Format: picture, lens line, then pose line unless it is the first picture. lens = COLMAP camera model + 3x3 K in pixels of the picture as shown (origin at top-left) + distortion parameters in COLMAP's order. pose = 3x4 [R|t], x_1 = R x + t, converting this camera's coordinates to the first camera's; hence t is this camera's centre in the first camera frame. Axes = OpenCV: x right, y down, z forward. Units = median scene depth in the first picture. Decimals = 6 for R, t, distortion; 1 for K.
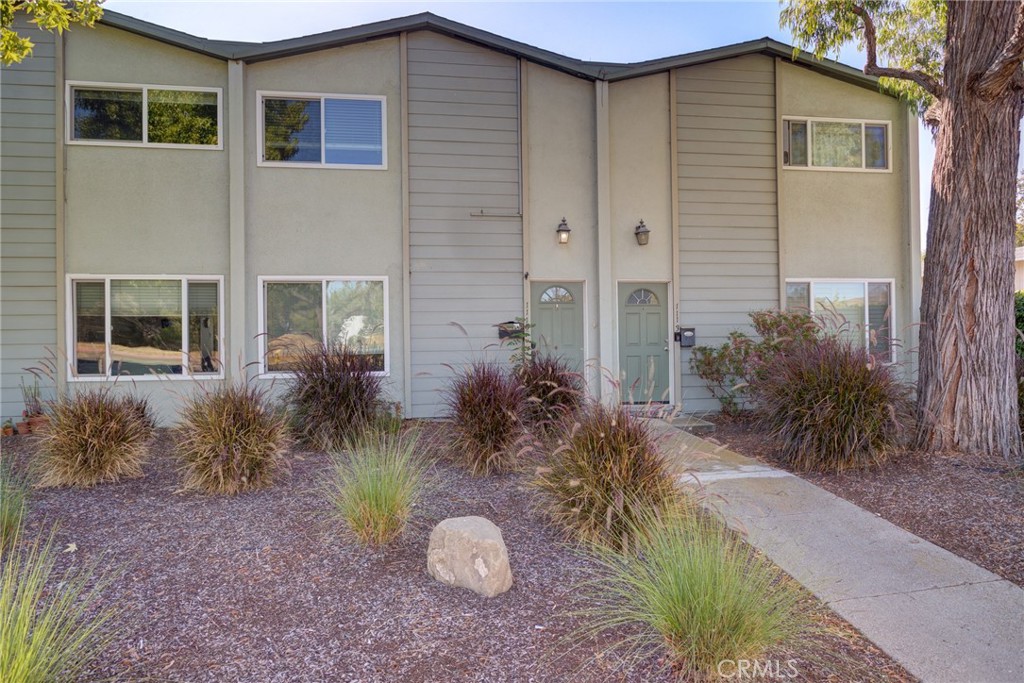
lens RADIAL K [[641.2, 0, 461.0], [0, 641.2, 346.9], [0, 0, 1]] dist [-0.009603, 0.005340]
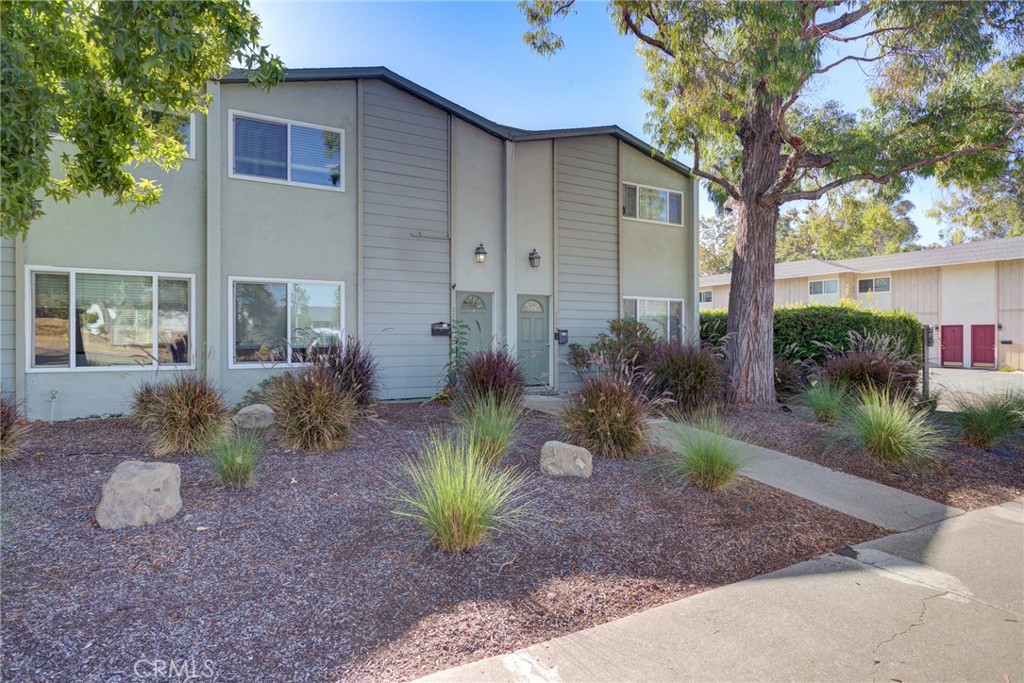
lens RADIAL K [[641.2, 0, 478.4], [0, 641.2, 345.0], [0, 0, 1]] dist [-0.009603, 0.005340]
pose [[0.921743, 0.008131, 0.387716, -0.344156], [-0.008759, 0.999962, -0.000149, 0.004606], [-0.387702, -0.003259, 0.921779, -0.188634]]
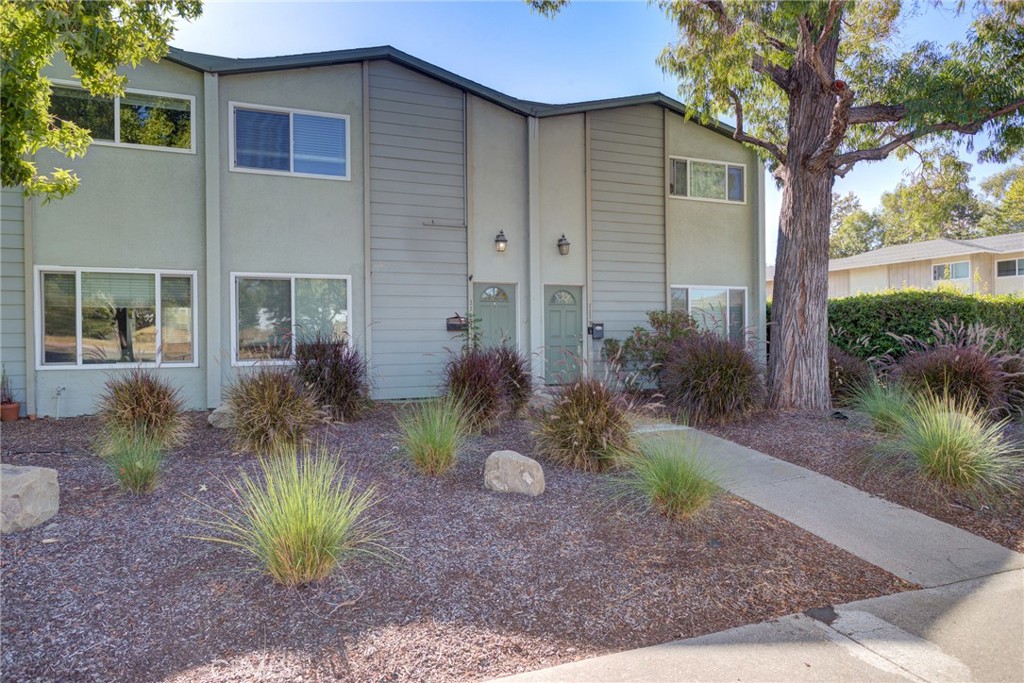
lens RADIAL K [[641.2, 0, 477.8], [0, 641.2, 348.7], [0, 0, 1]] dist [-0.009603, 0.005340]
pose [[0.976655, 0.000776, 0.214814, -0.138157], [-0.003413, 0.999923, 0.011904, 0.005428], [-0.214788, -0.012360, 0.976582, -0.156356]]
